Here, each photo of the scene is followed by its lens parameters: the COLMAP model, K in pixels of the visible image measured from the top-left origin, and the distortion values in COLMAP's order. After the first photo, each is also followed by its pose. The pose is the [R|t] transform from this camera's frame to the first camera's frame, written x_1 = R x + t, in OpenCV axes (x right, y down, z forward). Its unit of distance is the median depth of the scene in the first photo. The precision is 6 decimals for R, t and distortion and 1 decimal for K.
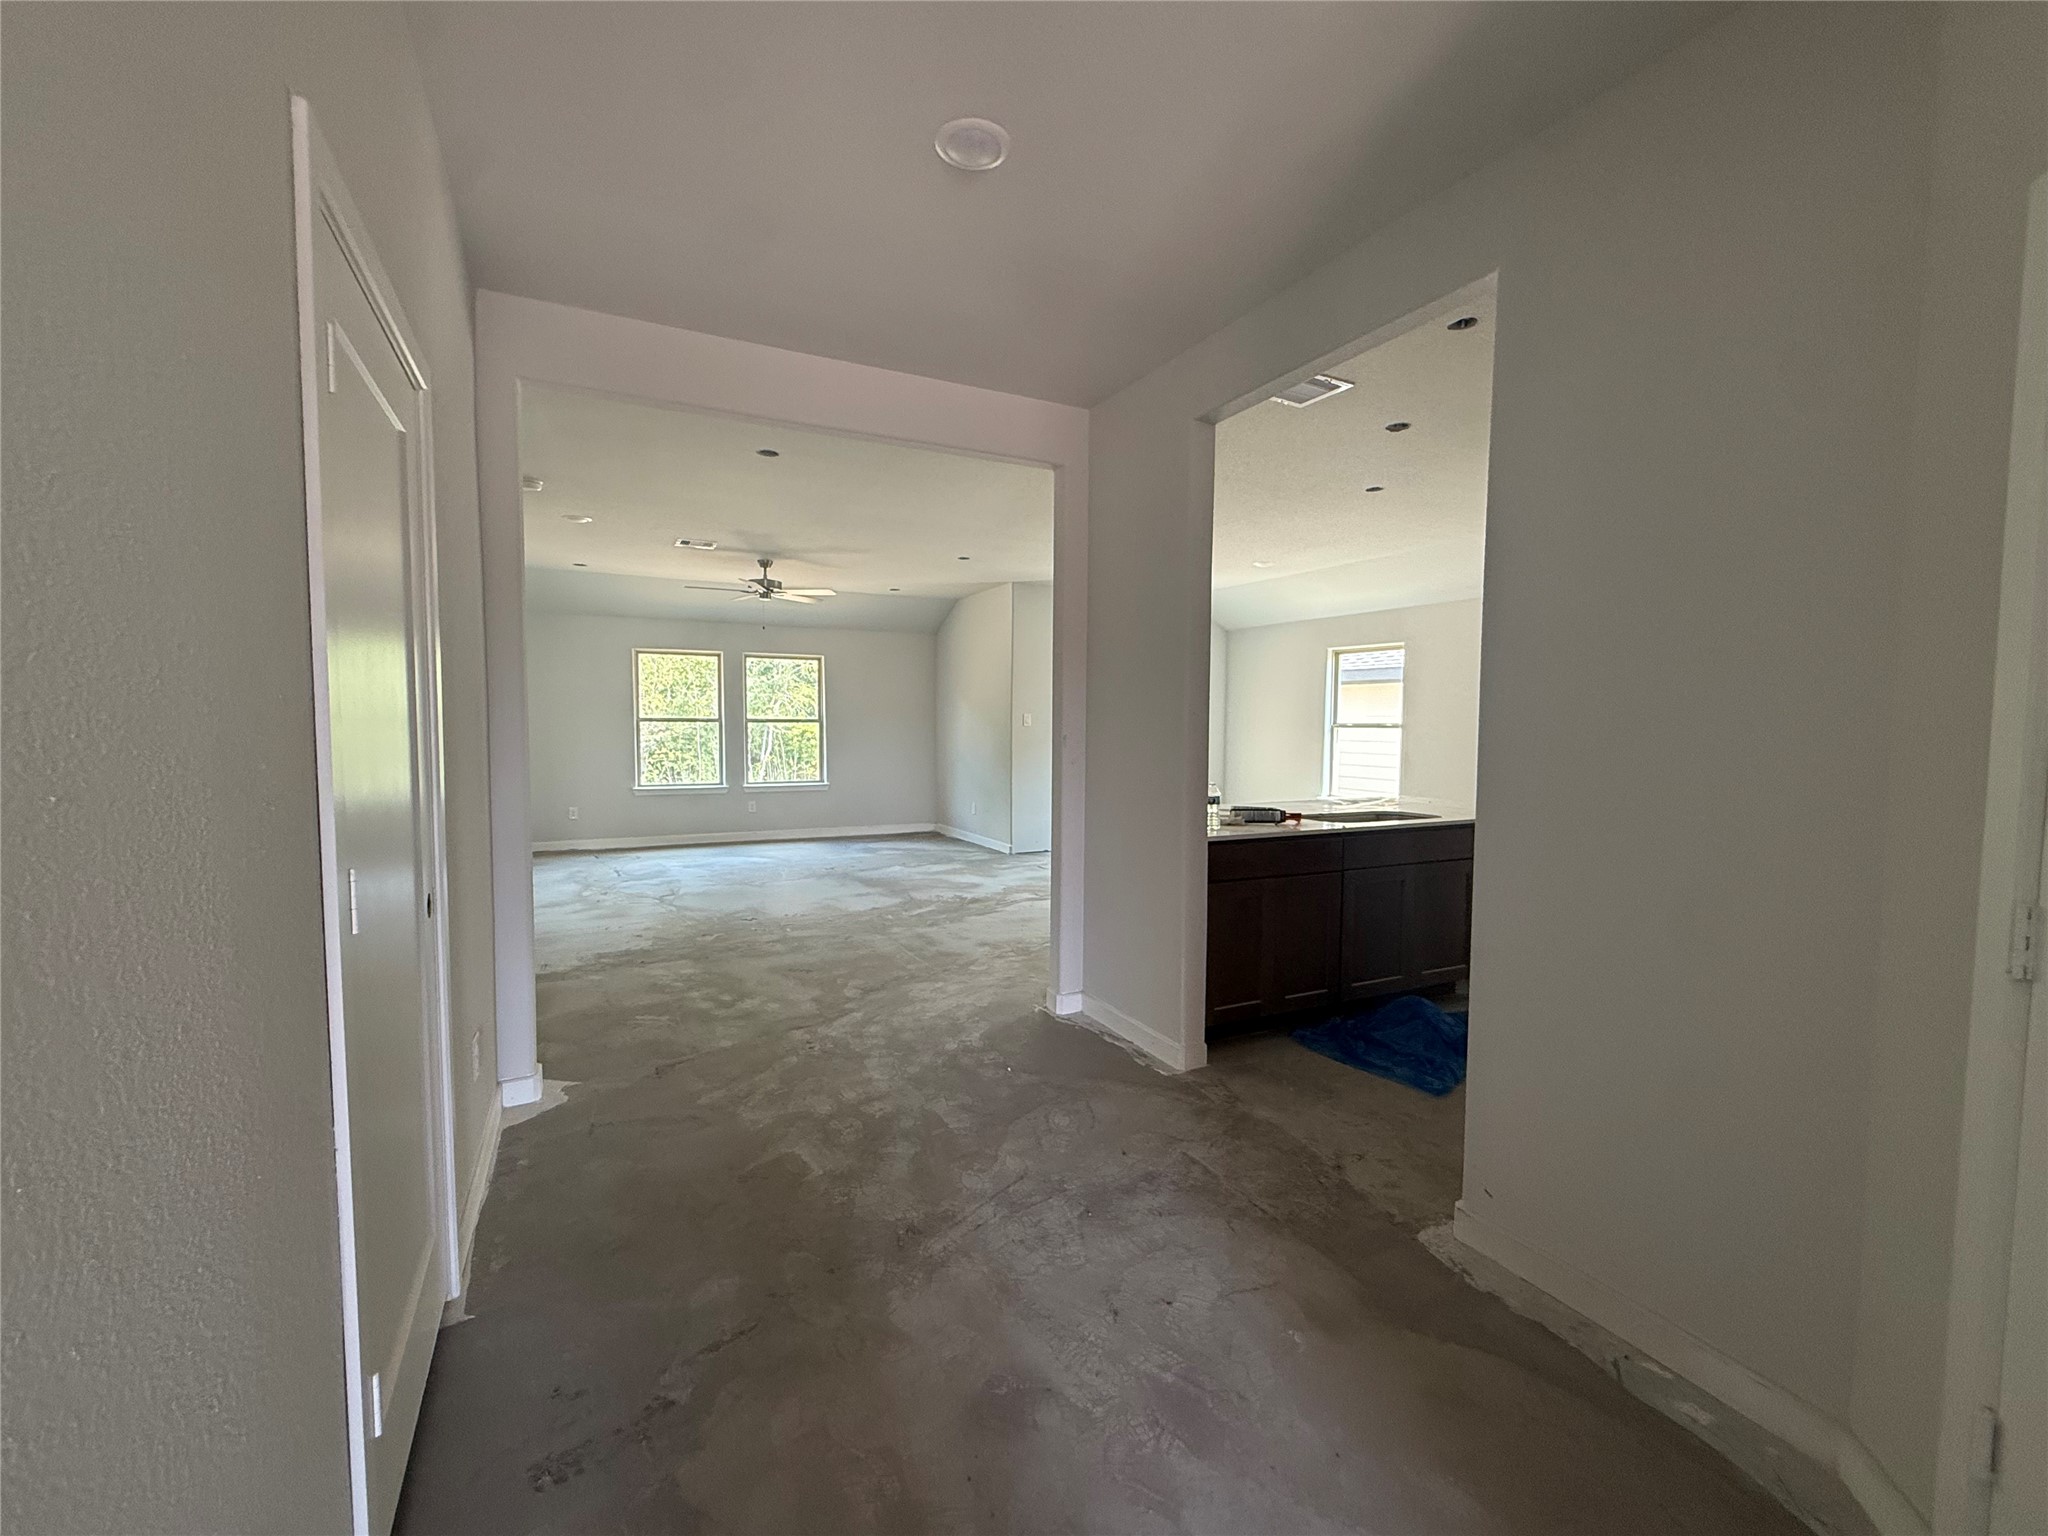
lens RADIAL K [[852.4, 0, 1032.6], [0, 852.4, 767.2], [0, 0, 1]] dist [-0.000126, 0.000115]
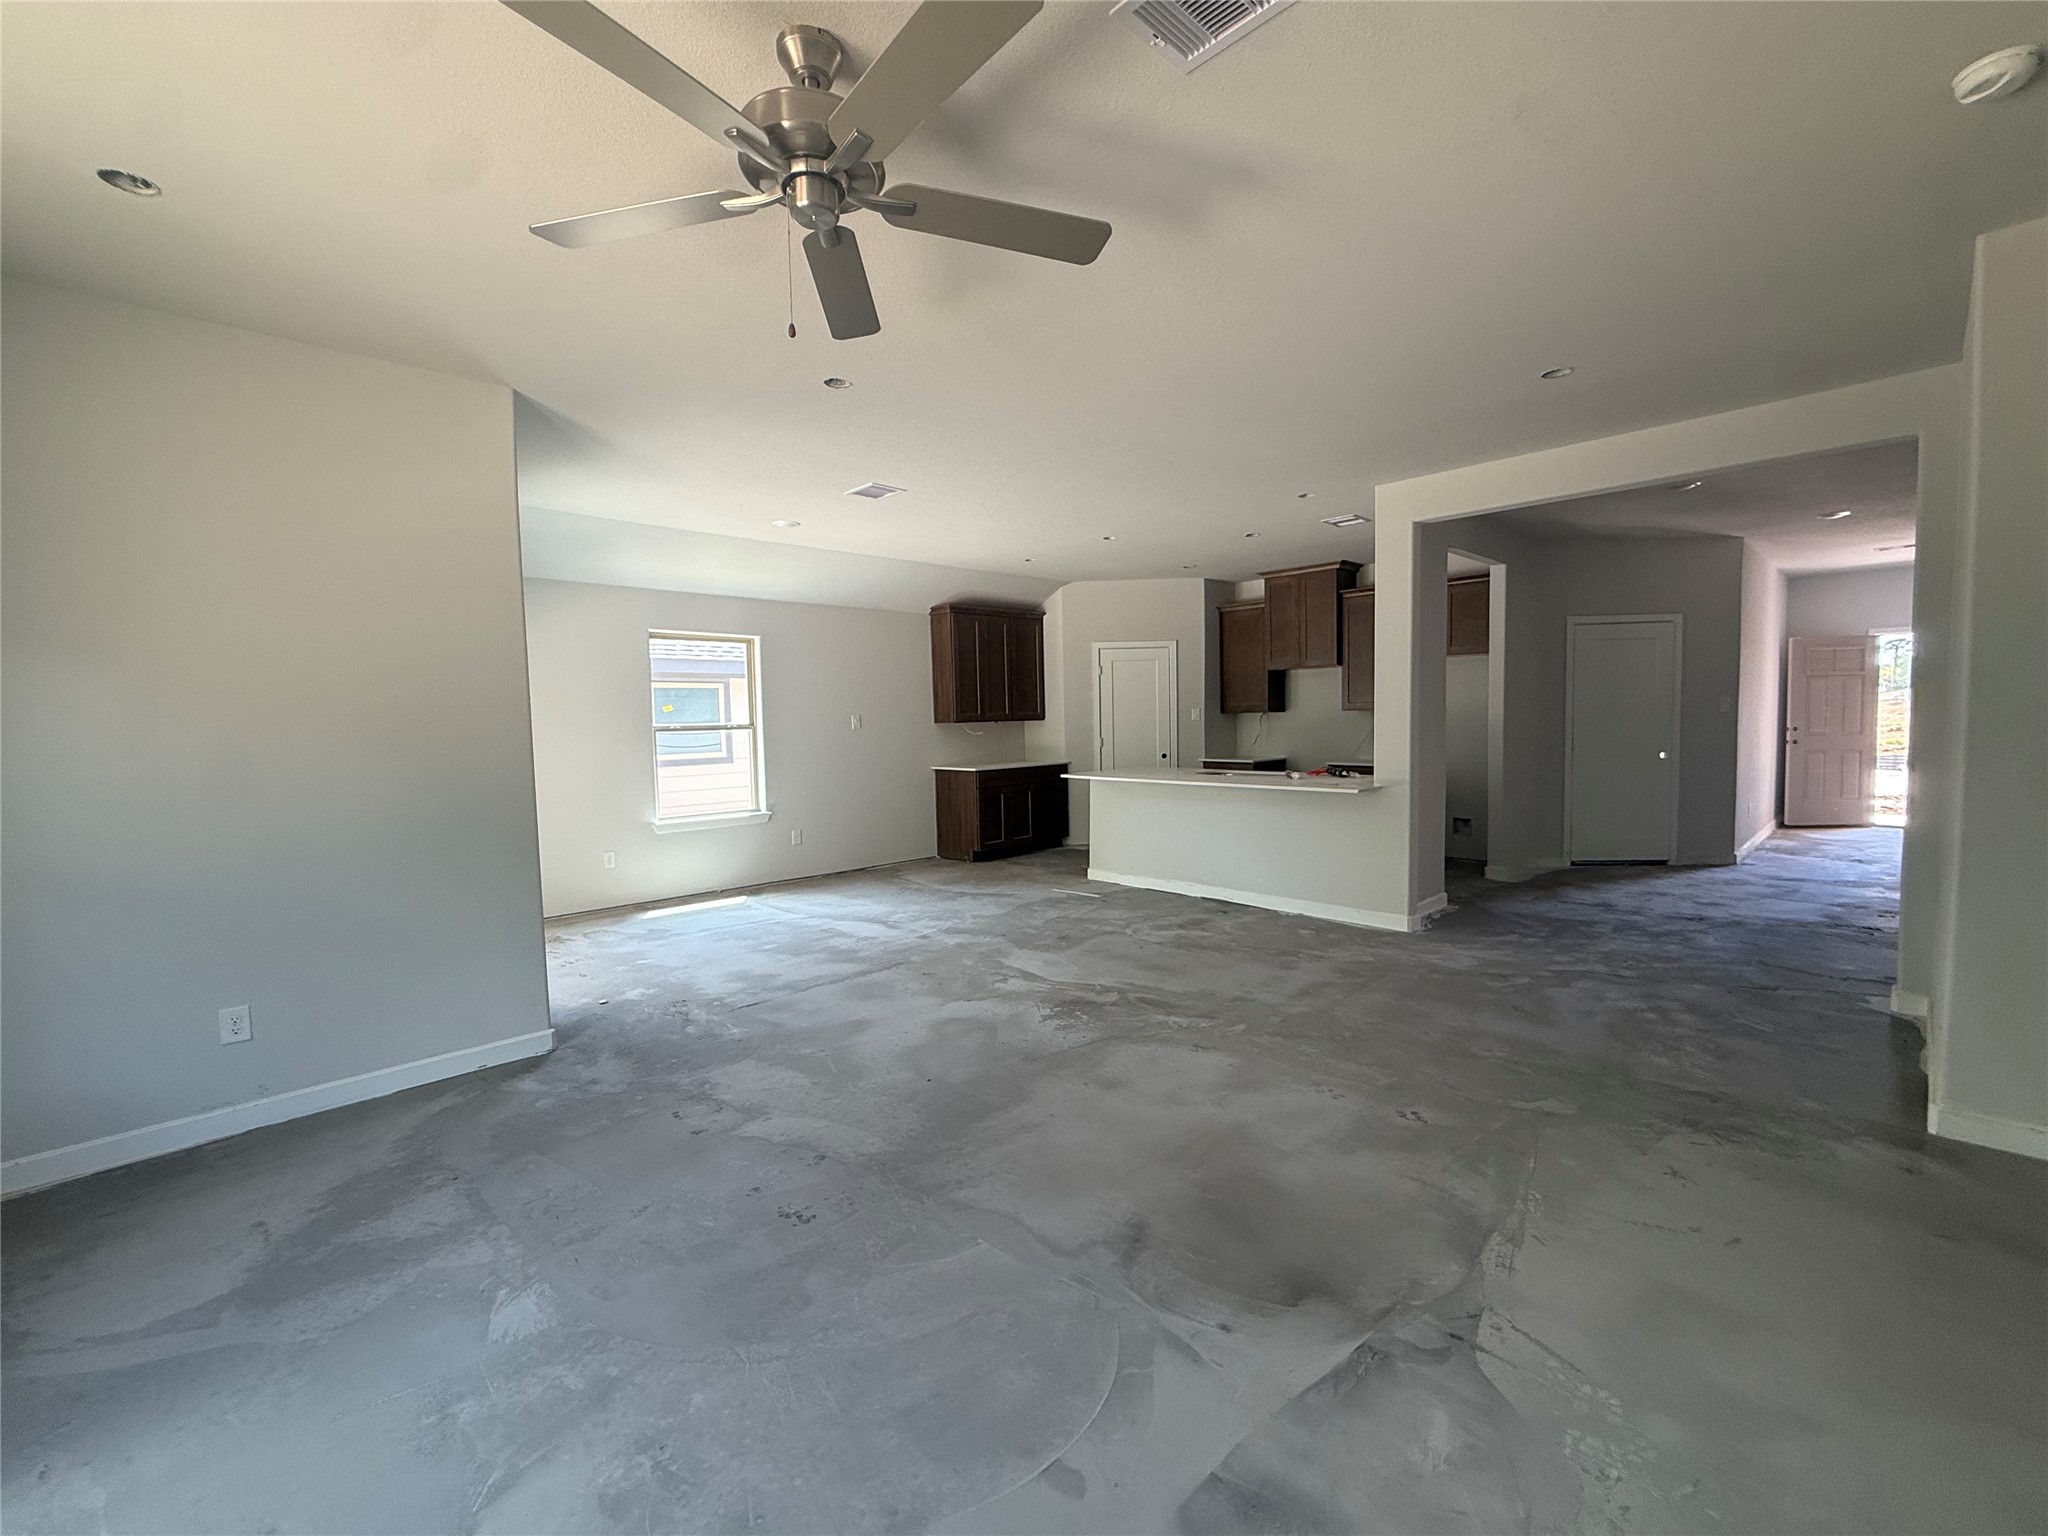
lens RADIAL K [[852.4, 0, 1032.6], [0, 852.4, 767.2], [0, 0, 1]] dist [-0.000126, 0.000115]
pose [[-0.289688, -0.059730, 0.955256, -0.531973], [0.071110, 0.993949, 0.083714, -0.060274], [-0.954476, 0.092179, -0.283688, 0.970119]]
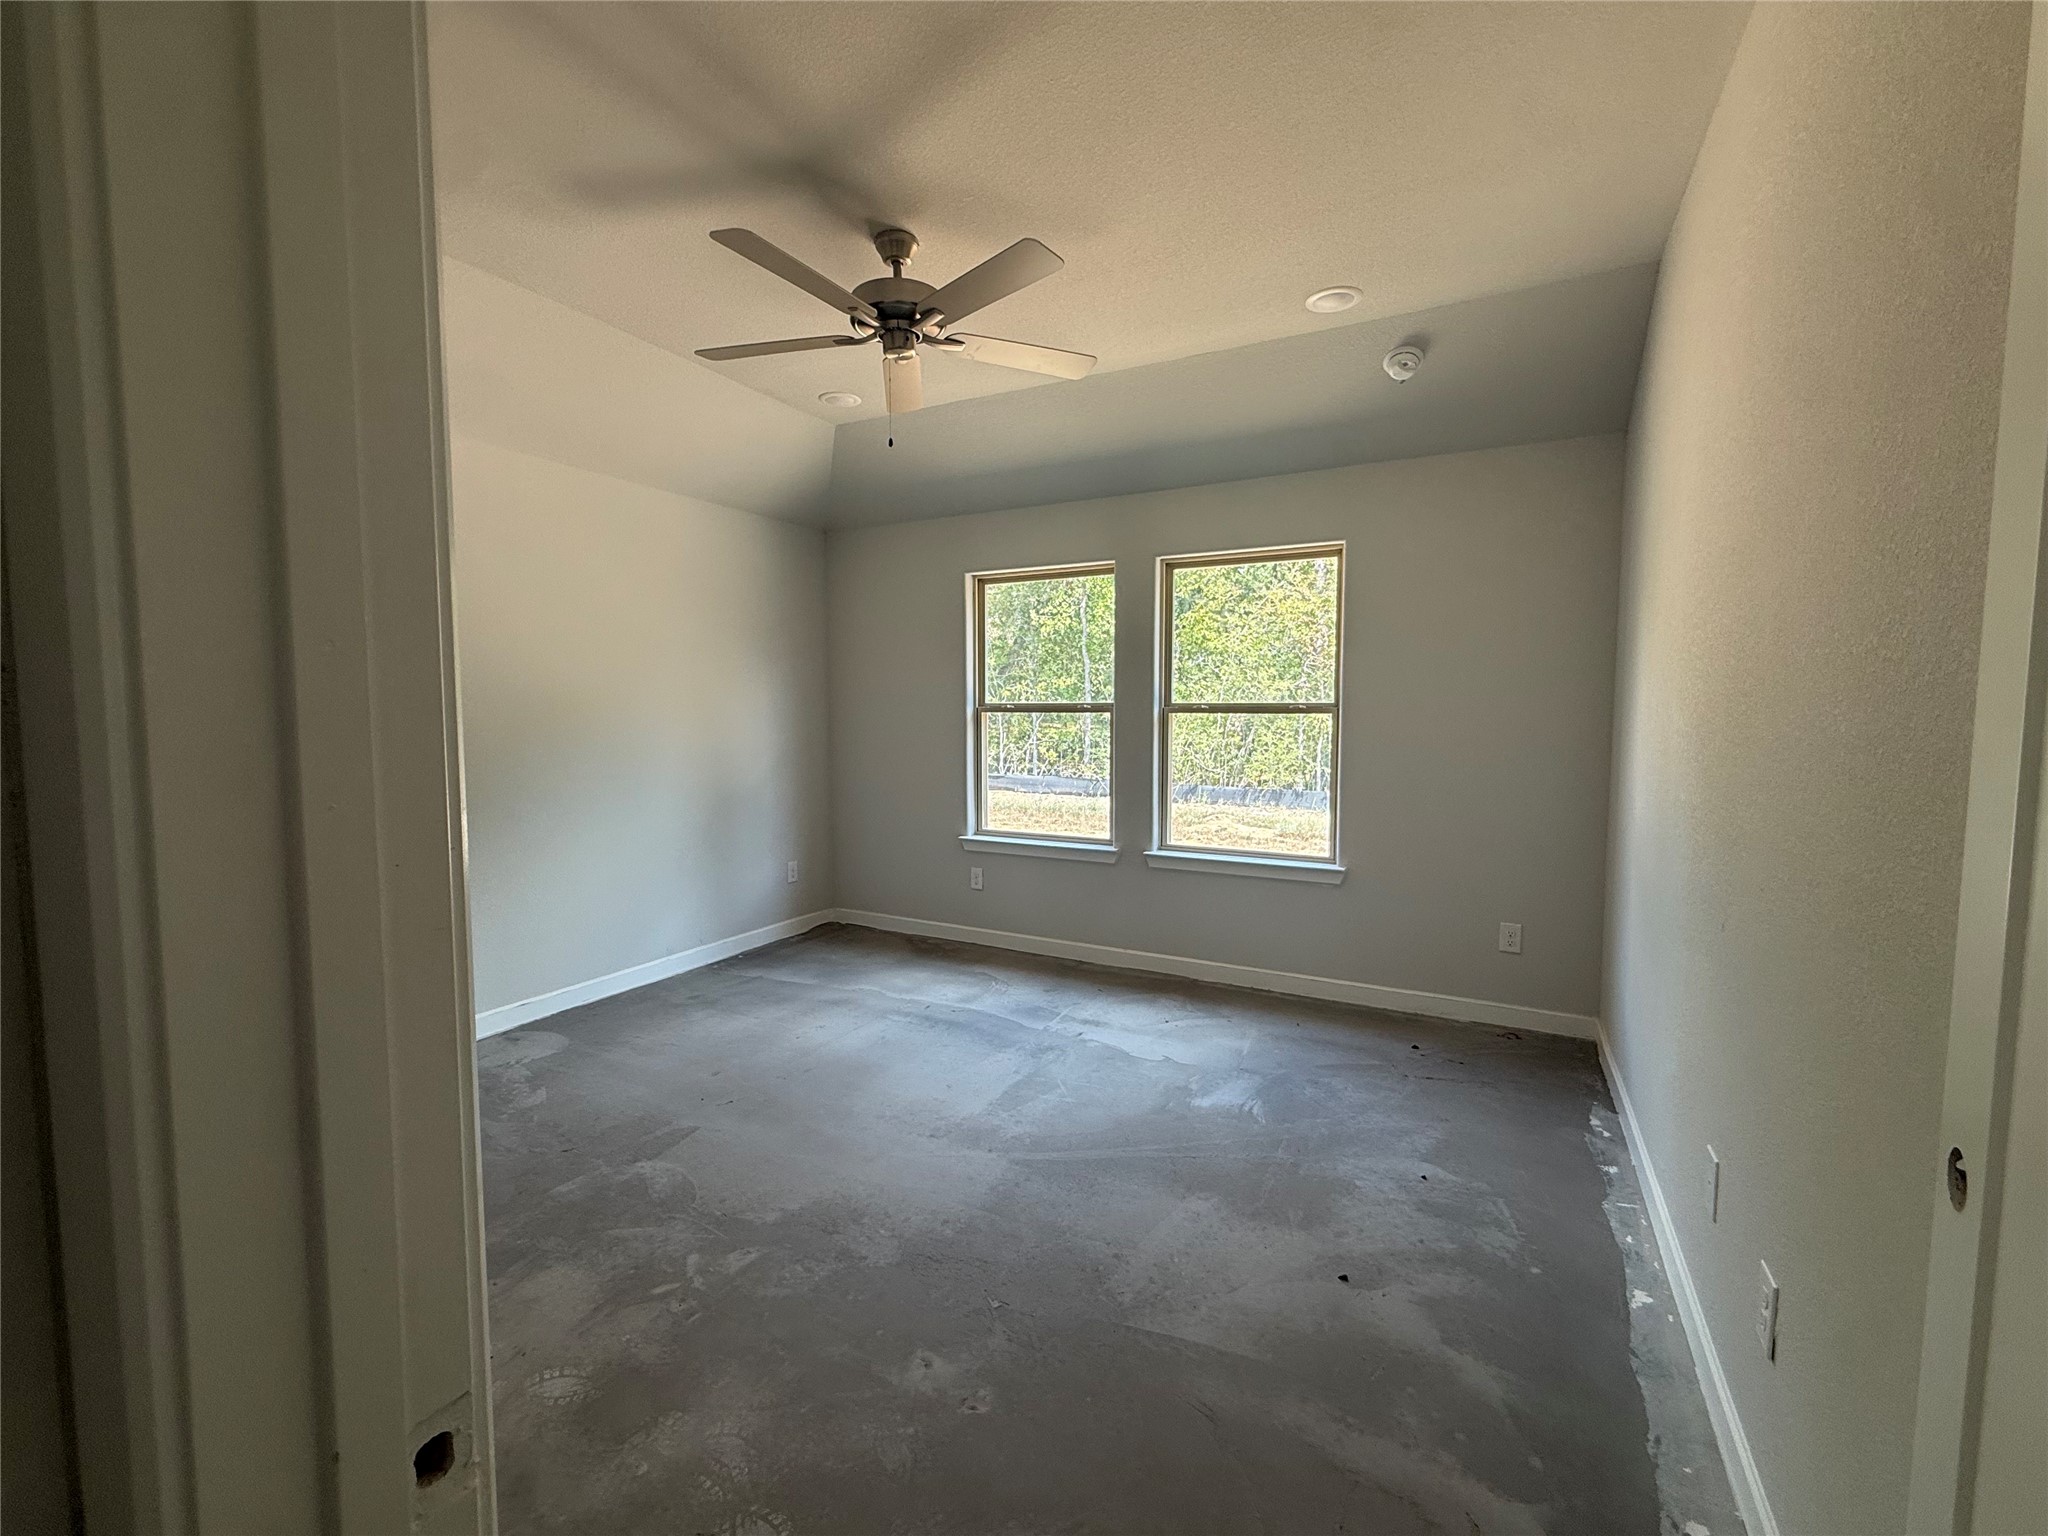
lens RADIAL K [[852.4, 0, 1032.6], [0, 852.4, 767.2], [0, 0, 1]] dist [-0.000126, 0.000115]
pose [[0.559164, 0.055140, -0.827221, 0.000770], [-0.044293, 0.998348, 0.036606, -0.045079], [0.827873, 0.016171, 0.560683, 0.832083]]
